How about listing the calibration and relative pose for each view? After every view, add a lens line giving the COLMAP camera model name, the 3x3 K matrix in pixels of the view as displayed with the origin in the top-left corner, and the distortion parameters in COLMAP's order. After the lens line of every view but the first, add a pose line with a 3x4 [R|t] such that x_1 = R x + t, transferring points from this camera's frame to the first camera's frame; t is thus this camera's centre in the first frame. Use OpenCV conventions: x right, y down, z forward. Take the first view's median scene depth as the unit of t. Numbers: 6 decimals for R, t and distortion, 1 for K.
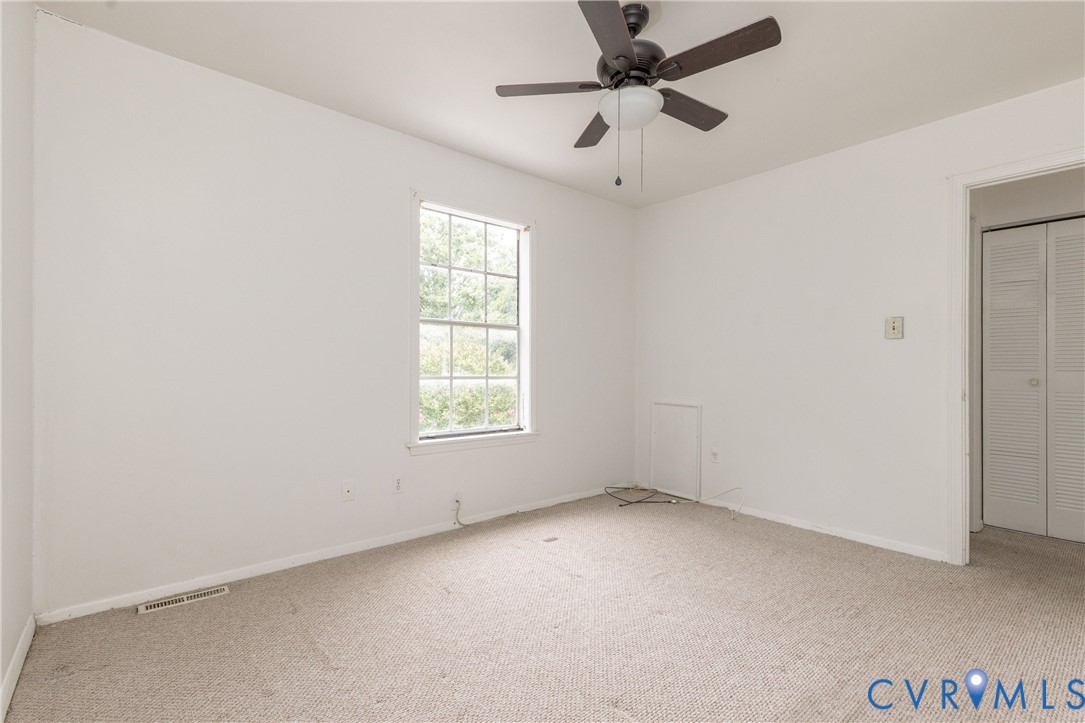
lens RADIAL K [[524.3, 0, 547.3], [0, 524.3, 363.7], [0, 0, 1]] dist [-0.001405, -0.000241]
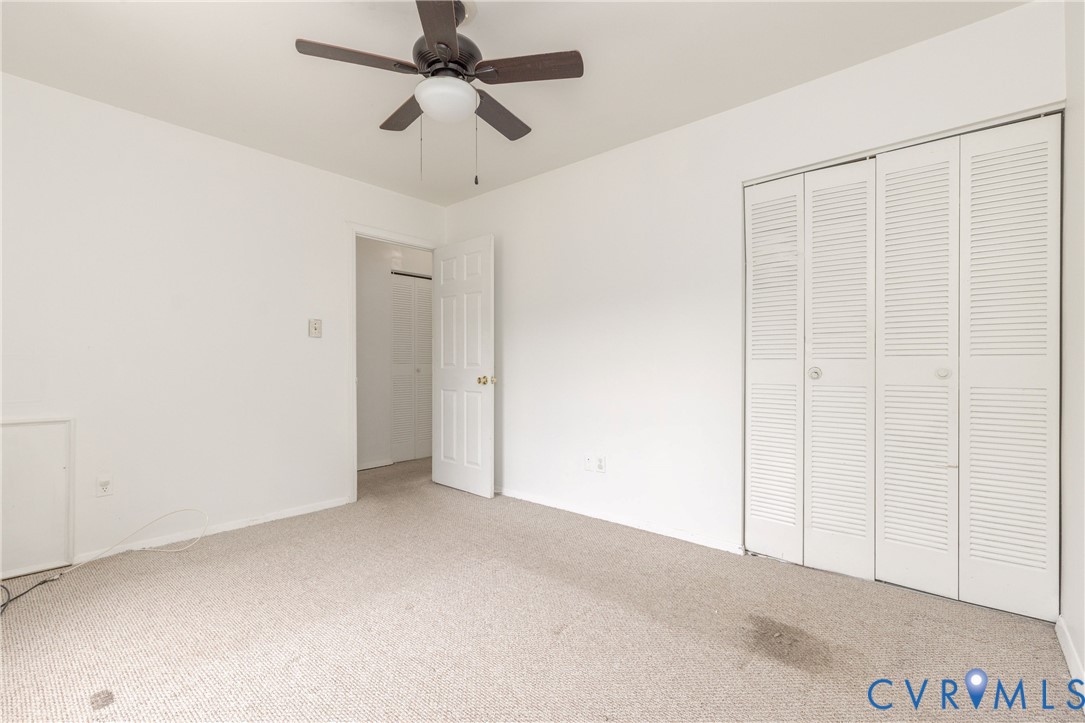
lens RADIAL K [[491.5, 0, 544.0], [0, 491.5, 364.8], [0, 0, 1]] dist [-0.002249, -0.000430]
pose [[-0.178117, -0.009820, 0.983960, -0.494151], [-0.006434, 0.999940, 0.008815, 0.002615], [-0.983988, -0.004760, -0.178170, 0.610839]]
